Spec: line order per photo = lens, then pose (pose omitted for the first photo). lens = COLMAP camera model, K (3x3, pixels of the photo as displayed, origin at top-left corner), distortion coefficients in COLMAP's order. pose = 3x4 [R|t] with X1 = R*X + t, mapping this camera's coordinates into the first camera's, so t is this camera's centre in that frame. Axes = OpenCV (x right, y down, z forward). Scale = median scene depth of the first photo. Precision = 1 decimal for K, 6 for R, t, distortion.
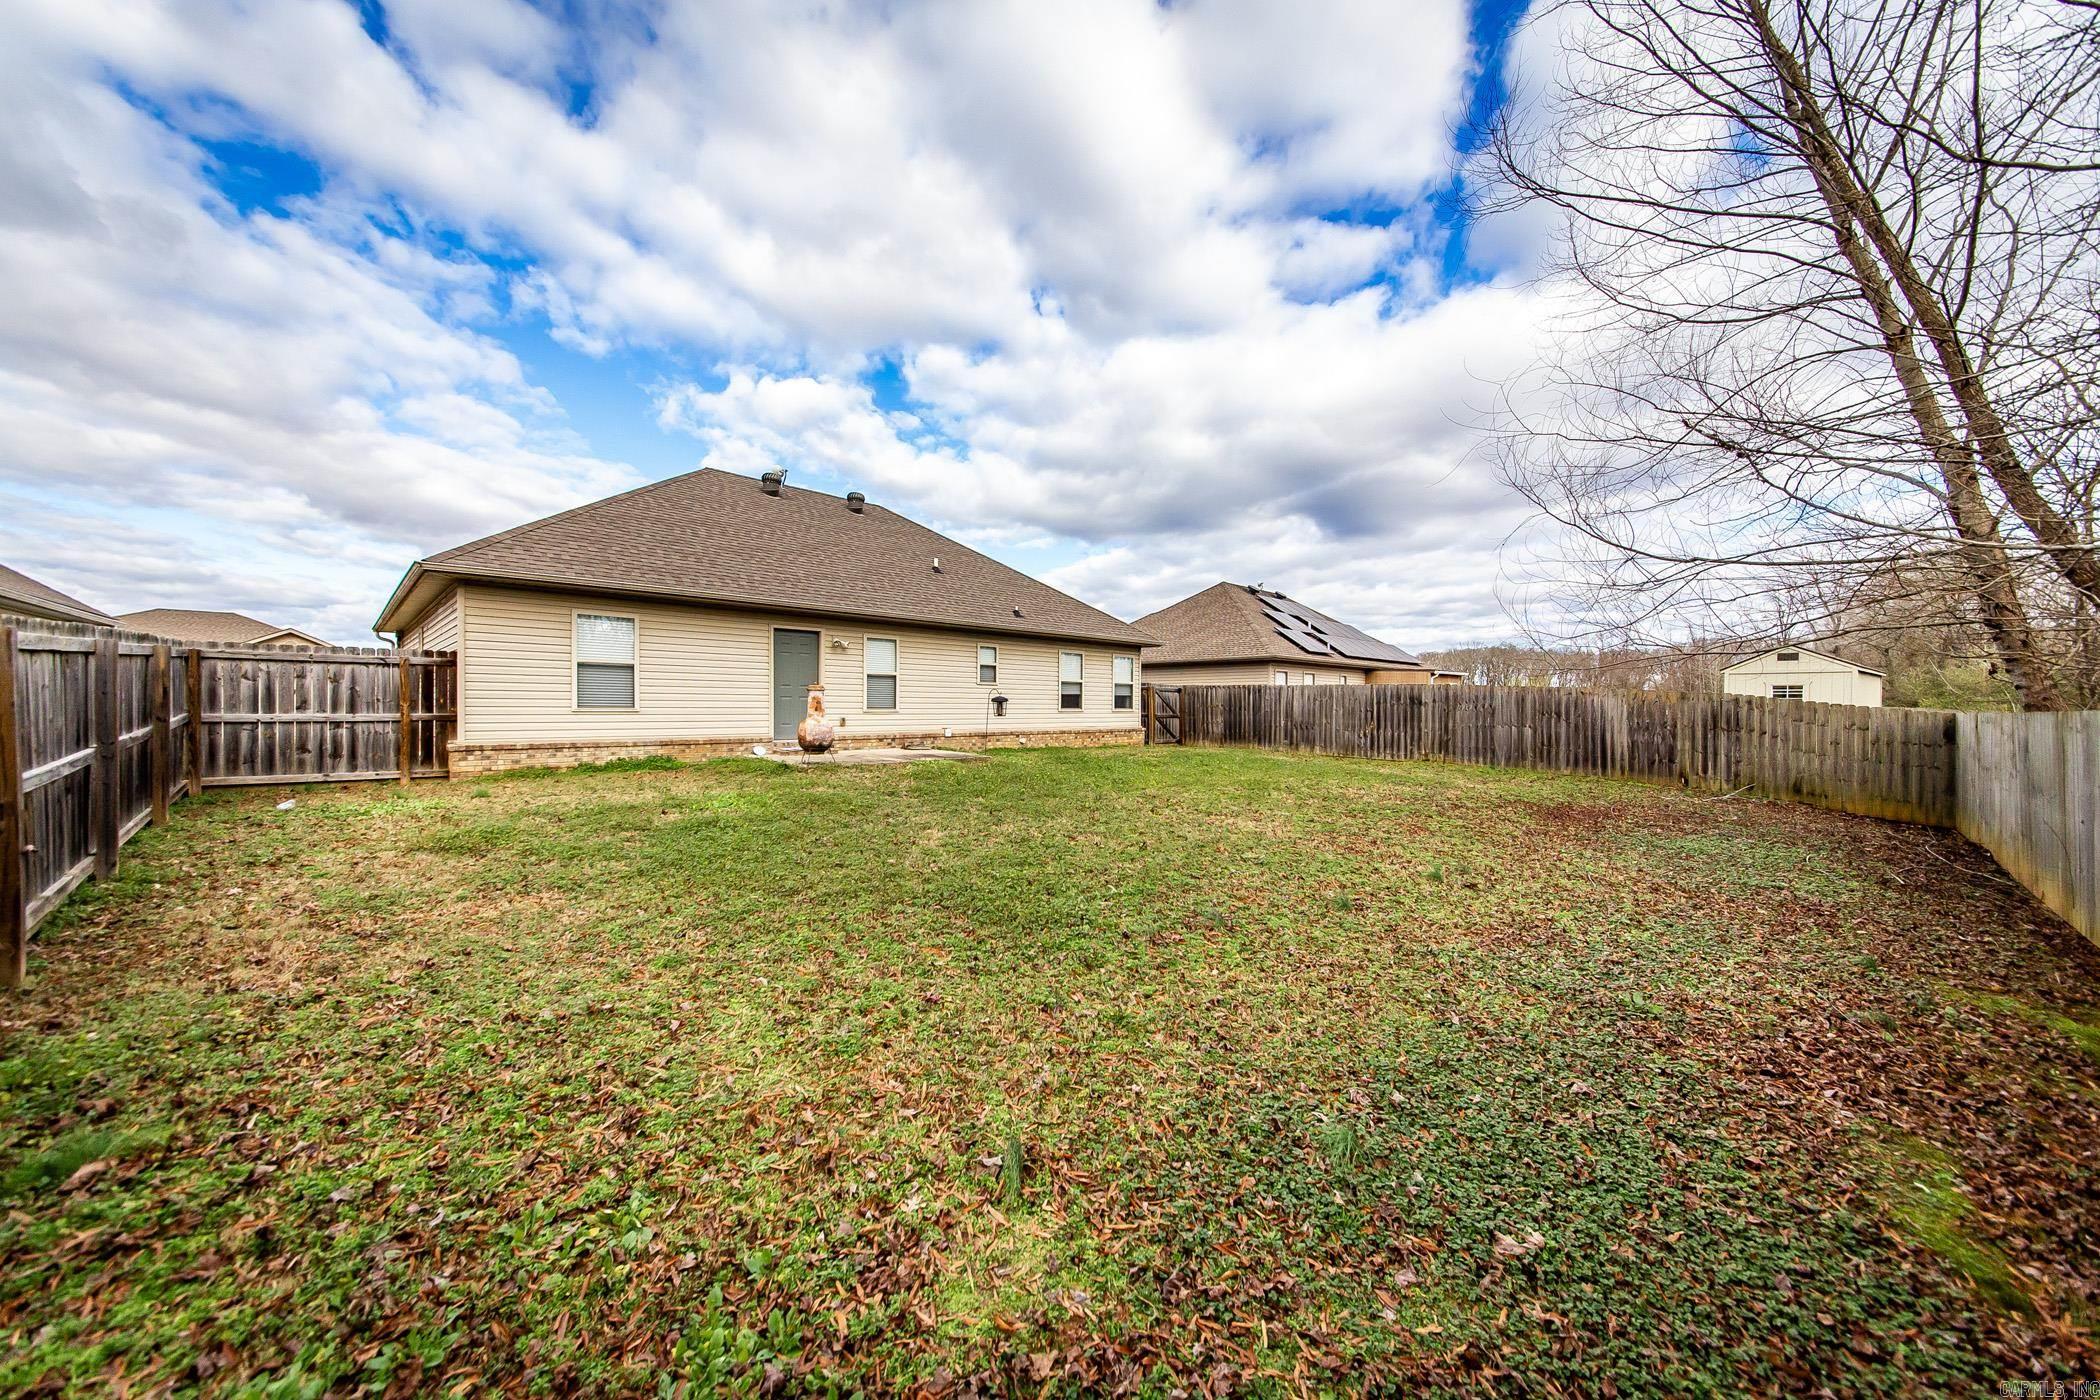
lens RADIAL K [[752.4, 0, 1038.4], [0, 752.4, 695.6], [0, 0, 1]] dist [-0.000993, -0.000095]
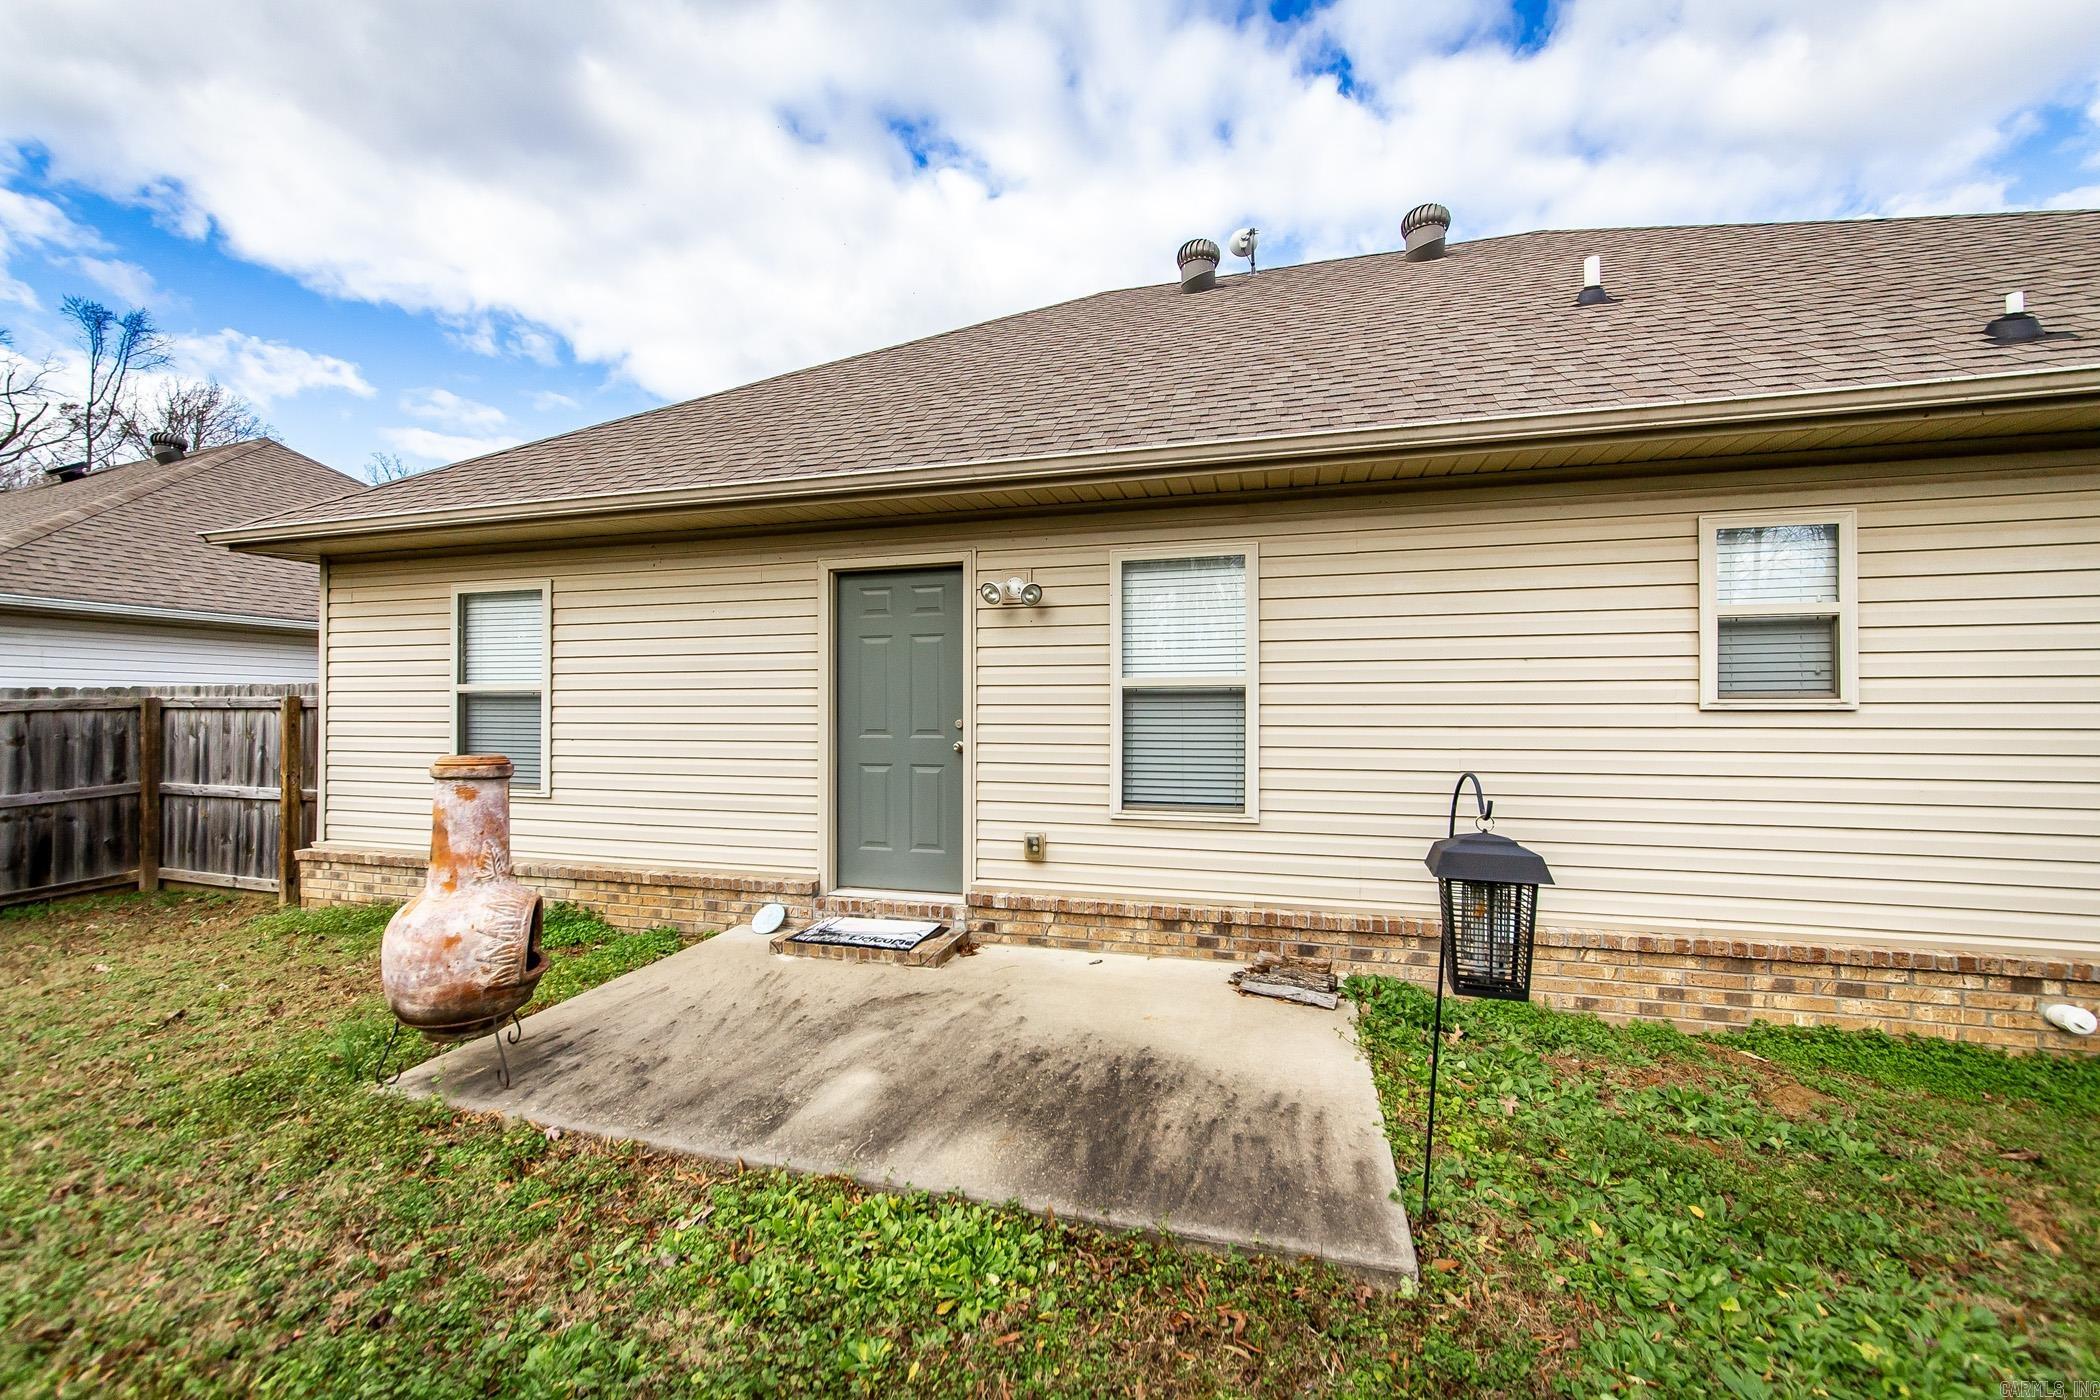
lens RADIAL K [[845.5, 0, 1030.2], [0, 845.5, 701.1], [0, 0, 1]] dist [-0.004598, -0.000229]
pose [[0.501931, -0.015920, -0.864761, 0.040033], [0.017435, 0.999814, -0.008286, -0.025316], [0.864732, -0.010918, 0.502115, 0.952752]]
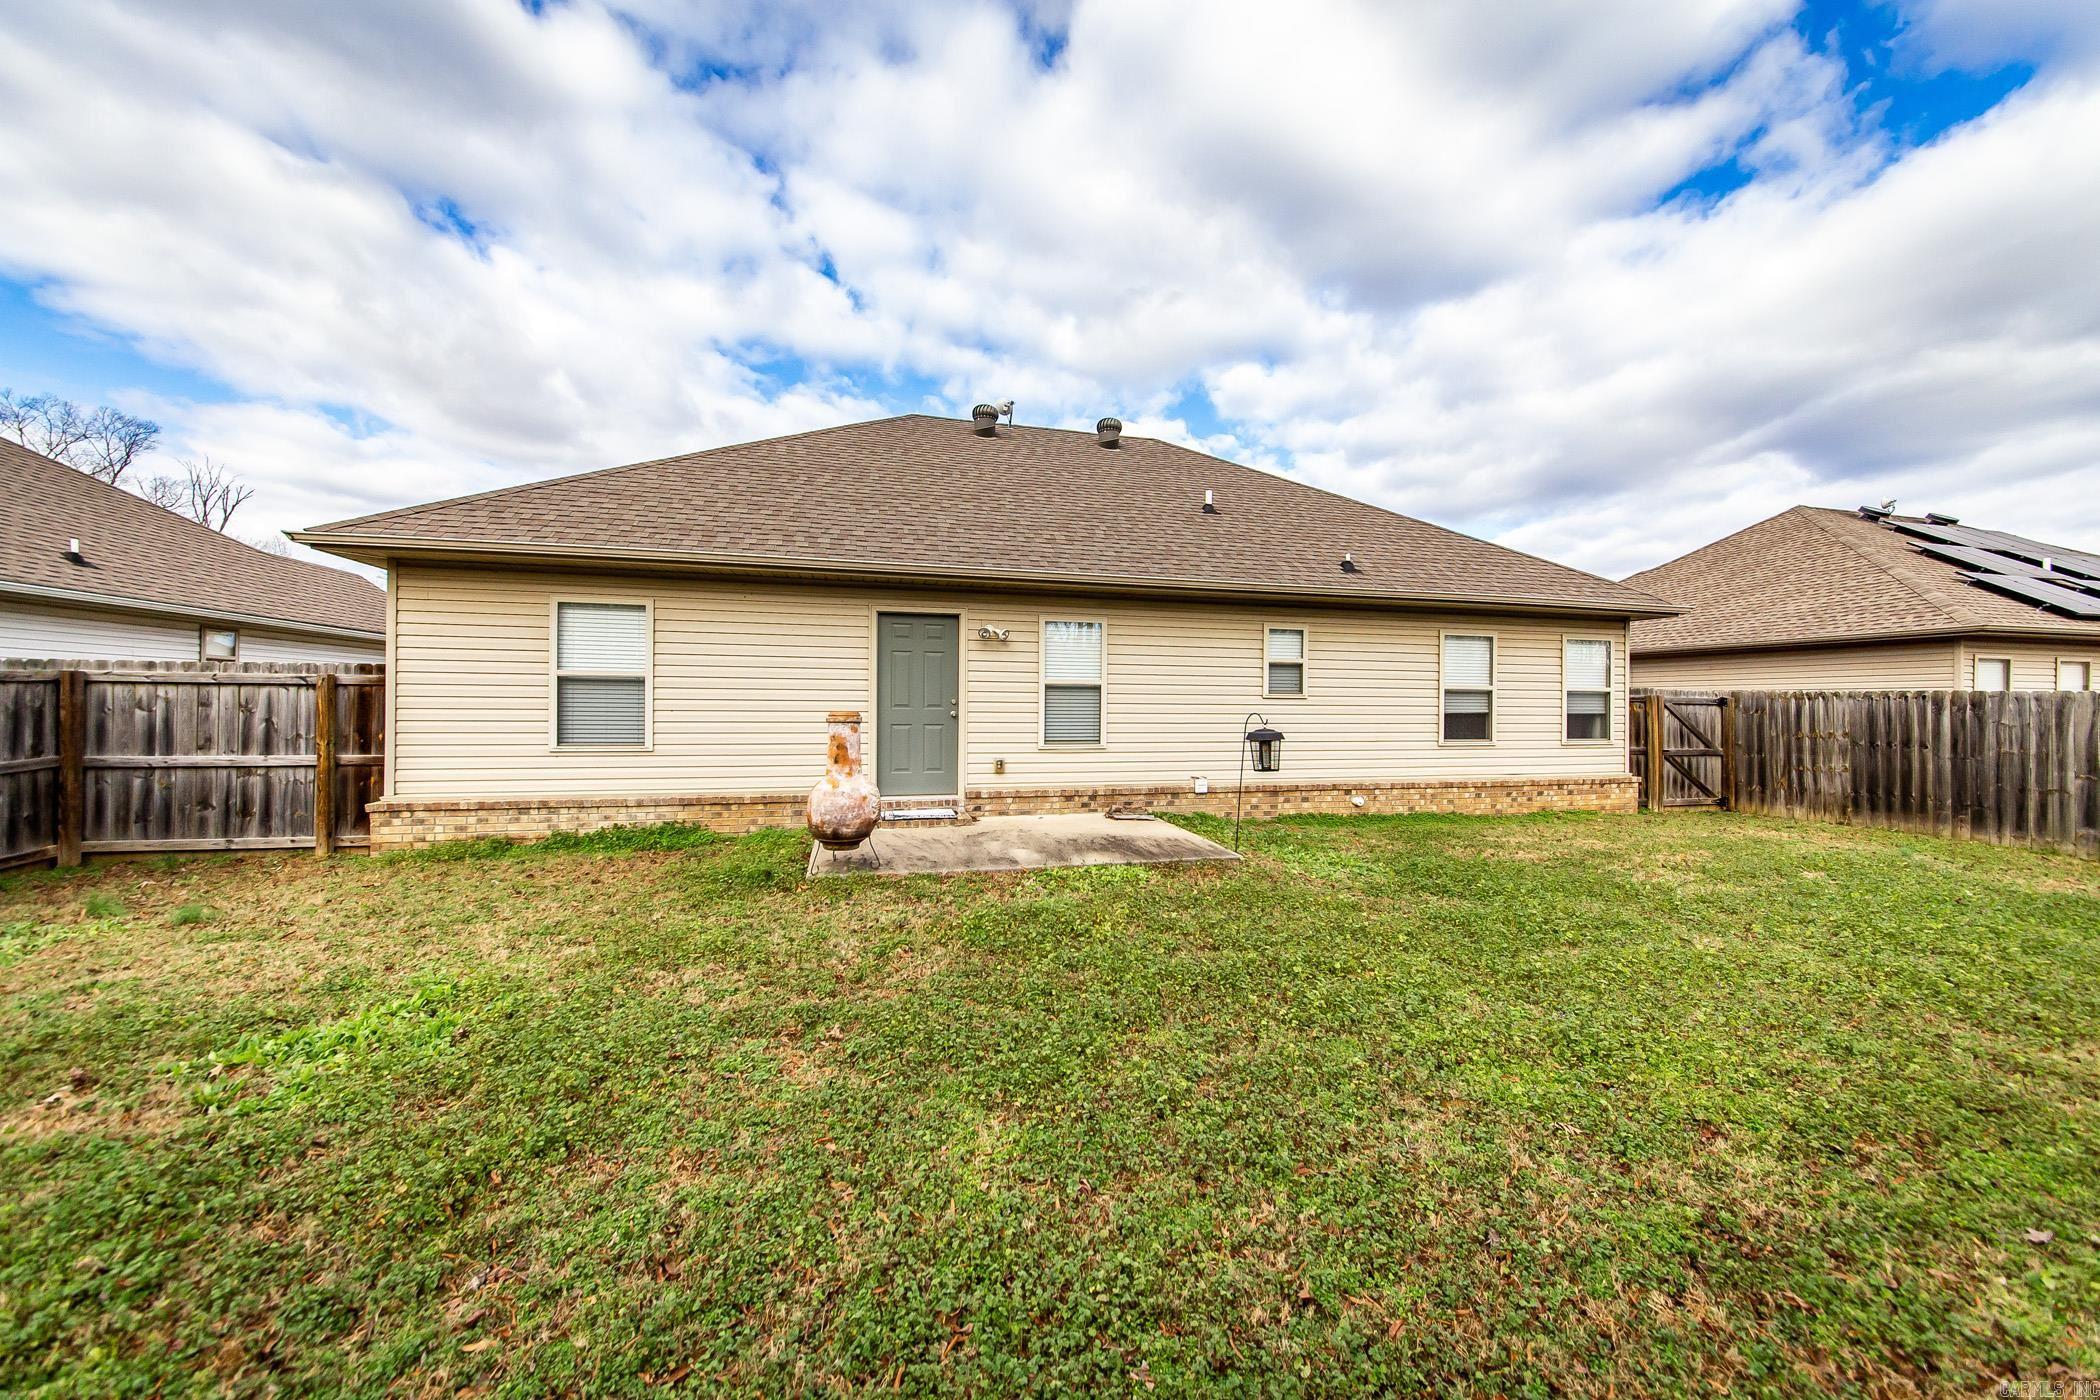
lens RADIAL K [[743.3, 0, 1042.3], [0, 743.3, 697.2], [0, 0, 1]] dist [0.000313, 0.000297]
pose [[0.868887, -0.002730, -0.495004, 0.064302], [0.004142, 0.999990, 0.001756, -0.023092], [0.494994, -0.003576, 0.868889, 0.590592]]
